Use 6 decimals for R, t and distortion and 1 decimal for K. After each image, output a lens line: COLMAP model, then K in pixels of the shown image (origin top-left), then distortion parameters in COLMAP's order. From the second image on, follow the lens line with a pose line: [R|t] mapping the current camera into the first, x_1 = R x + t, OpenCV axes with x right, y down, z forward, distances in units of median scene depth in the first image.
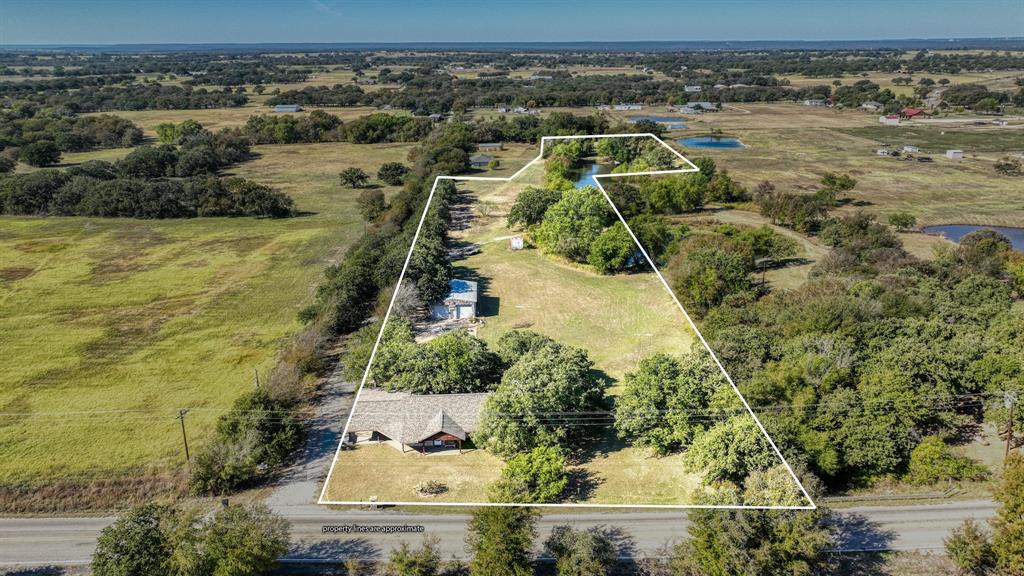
lens RADIAL K [[729.6, 0, 511.9], [0, 729.6, 288.1], [0, 0, 1]] dist [0.002236, 0.011376]
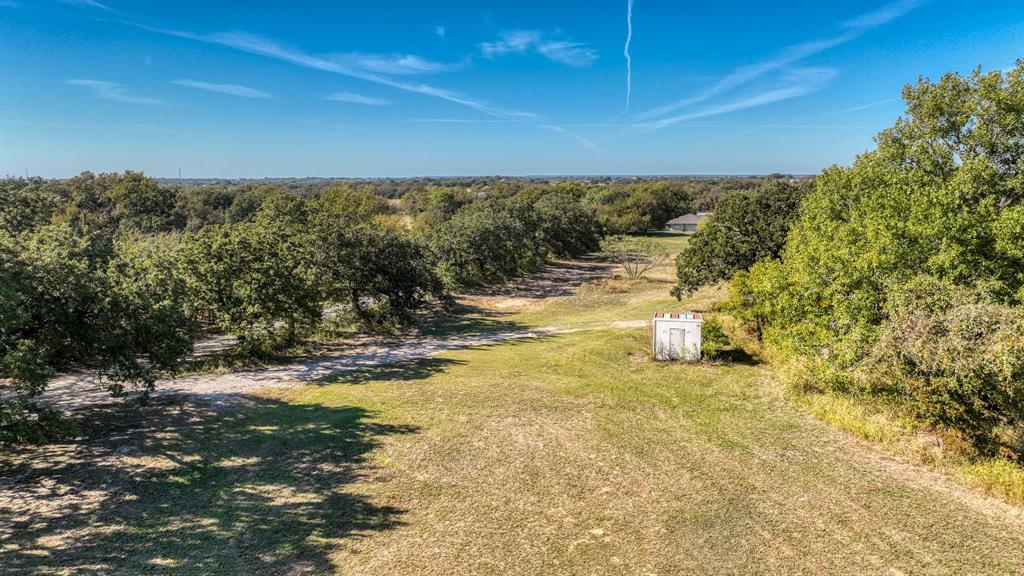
lens RADIAL K [[729.6, 0, 508.3], [0, 729.6, 283.4], [0, 0, 1]] dist [0.002236, 0.011376]
pose [[0.939554, 0.054268, -0.338074, 0.035334], [-0.116291, 0.979245, -0.165997, -0.032563], [0.322049, 0.195278, 0.926364, 0.765056]]
